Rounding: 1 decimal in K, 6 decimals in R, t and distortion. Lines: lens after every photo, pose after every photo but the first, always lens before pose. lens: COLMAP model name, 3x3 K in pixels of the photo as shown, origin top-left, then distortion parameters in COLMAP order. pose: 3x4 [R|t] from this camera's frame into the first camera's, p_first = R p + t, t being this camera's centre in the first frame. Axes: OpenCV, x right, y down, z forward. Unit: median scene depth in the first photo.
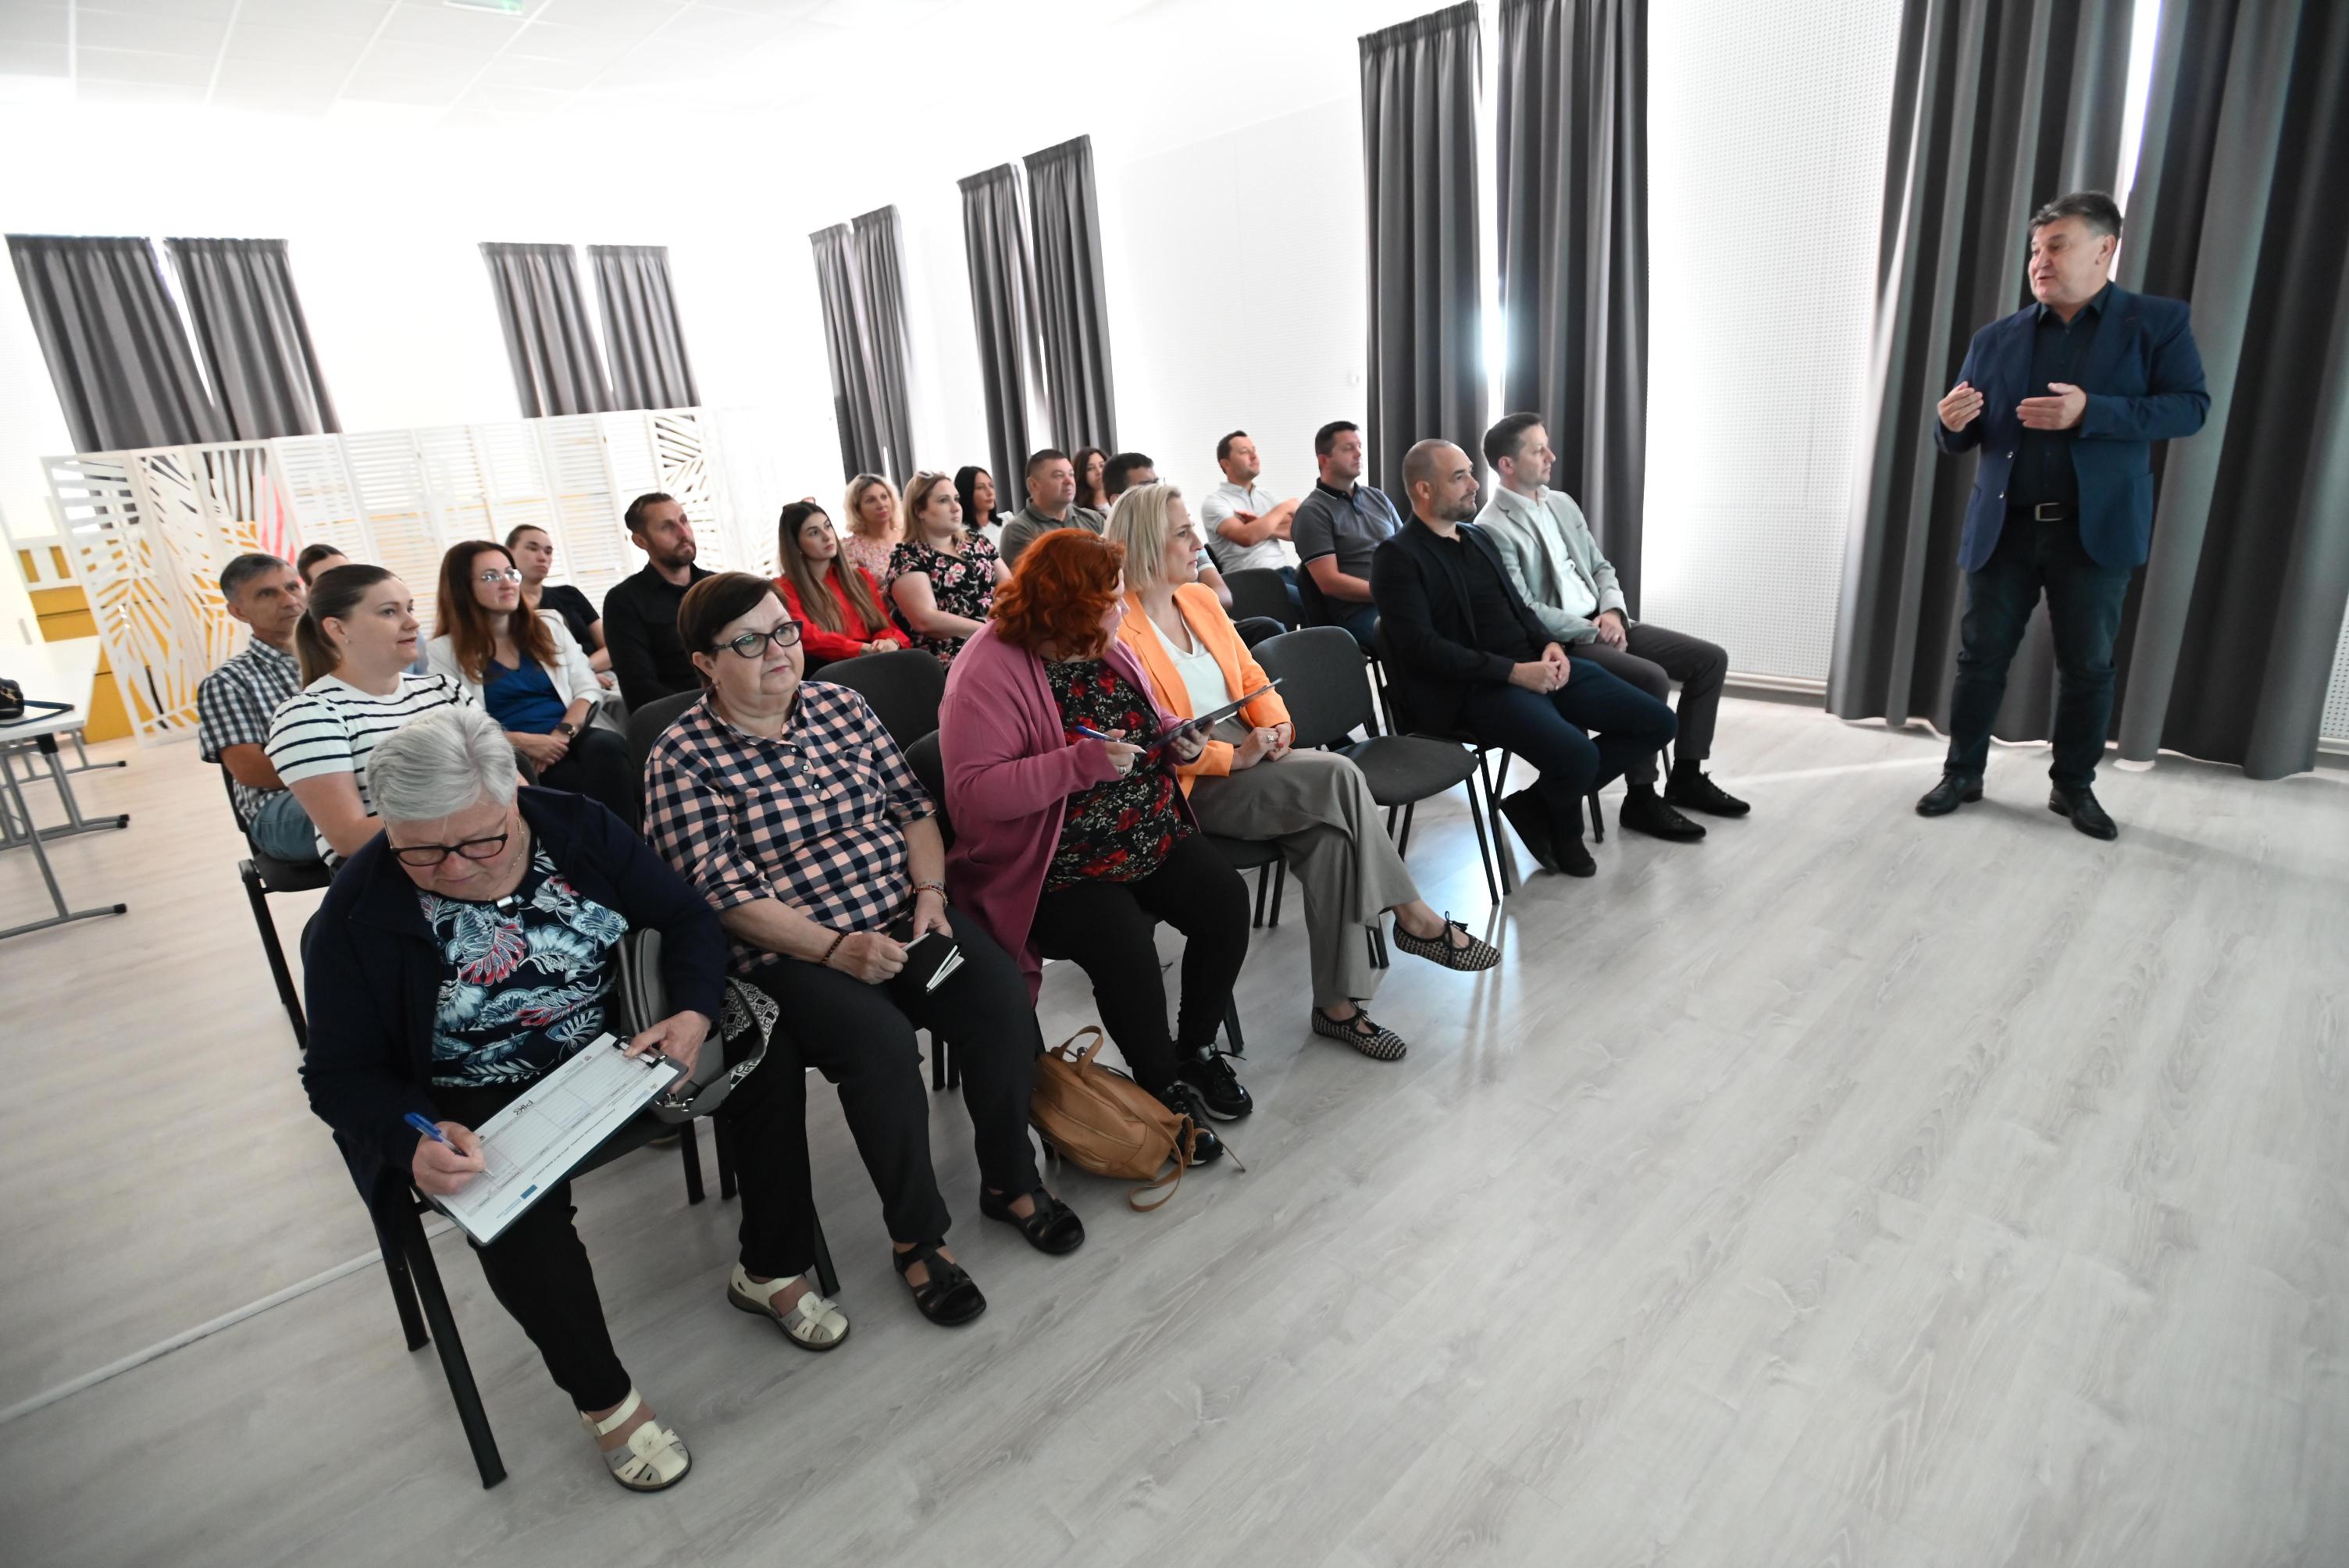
lens RADIAL K [[1204.8, 0, 1179.8], [0, 1204.8, 768.4], [0, 0, 1]] dist [-0.023411, -0.000042]
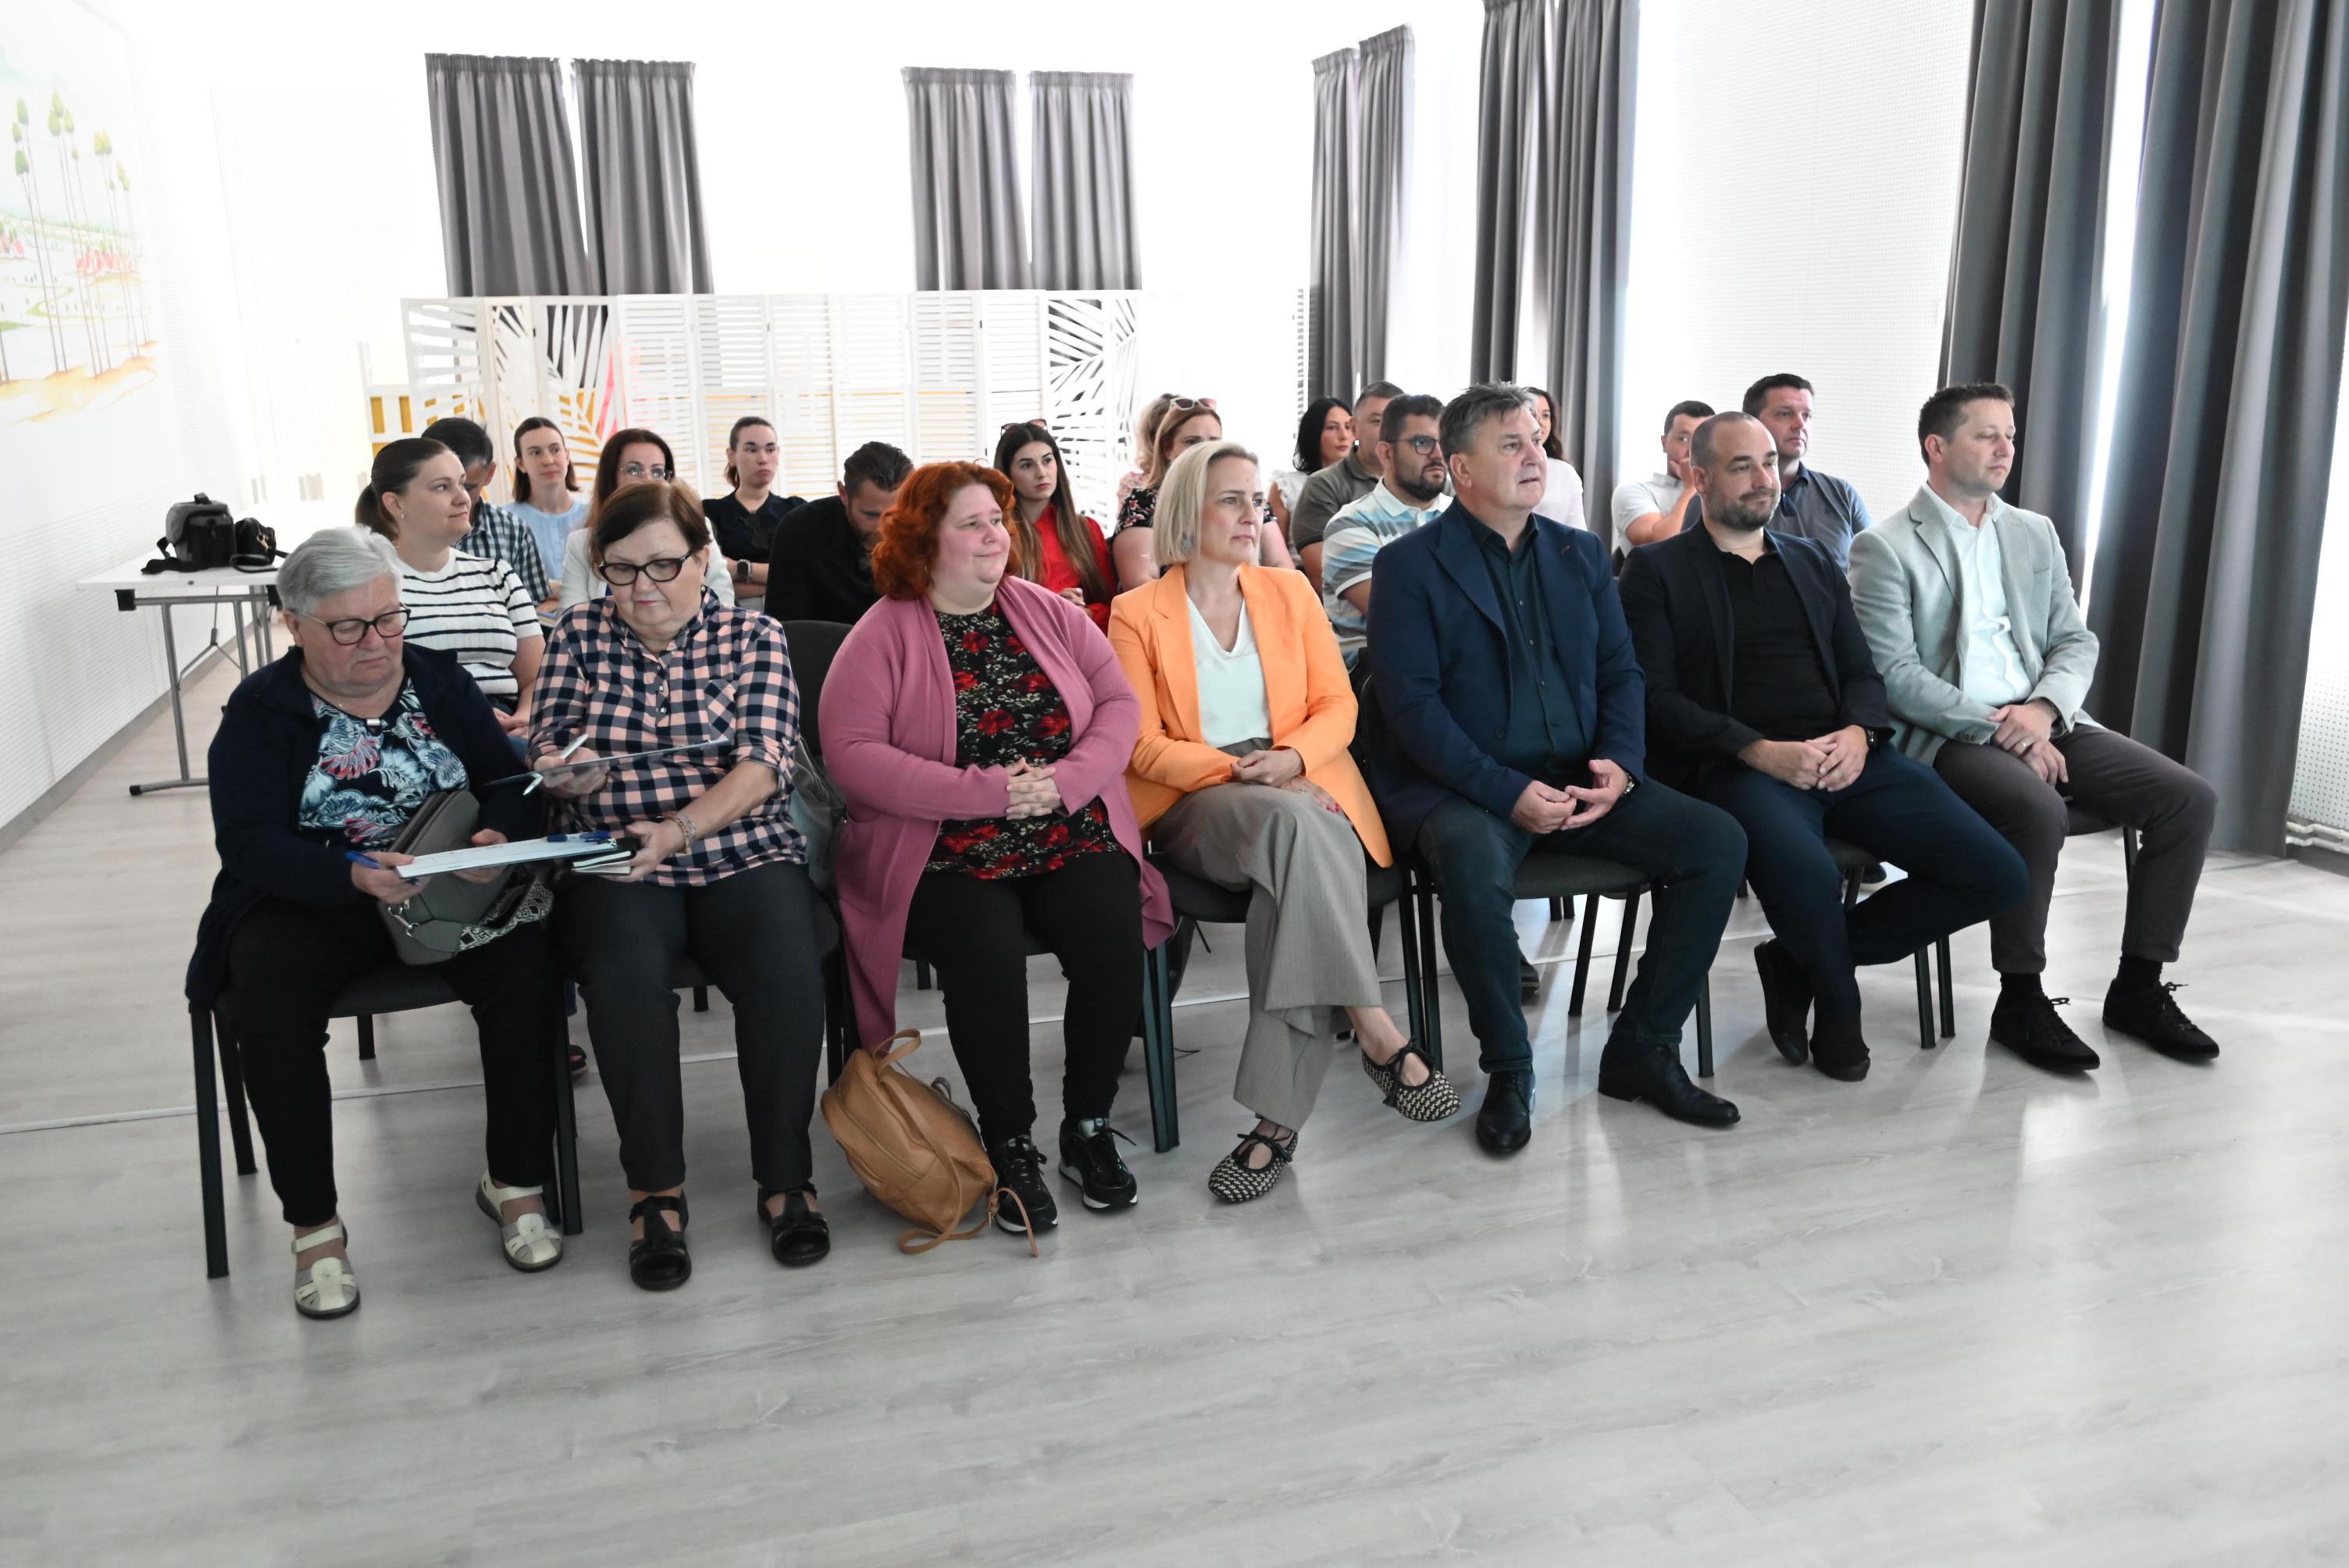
lens RADIAL K [[1977.9, 0, 1171.1], [0, 1977.9, 793.8], [0, 0, 1]] dist [0.001835, -0.016630]
pose [[0.885064, 0.167565, -0.434261, 0.264697], [-0.186978, 0.982362, -0.002020, 0.003508], [0.426263, 0.082985, 0.900785, -0.085460]]
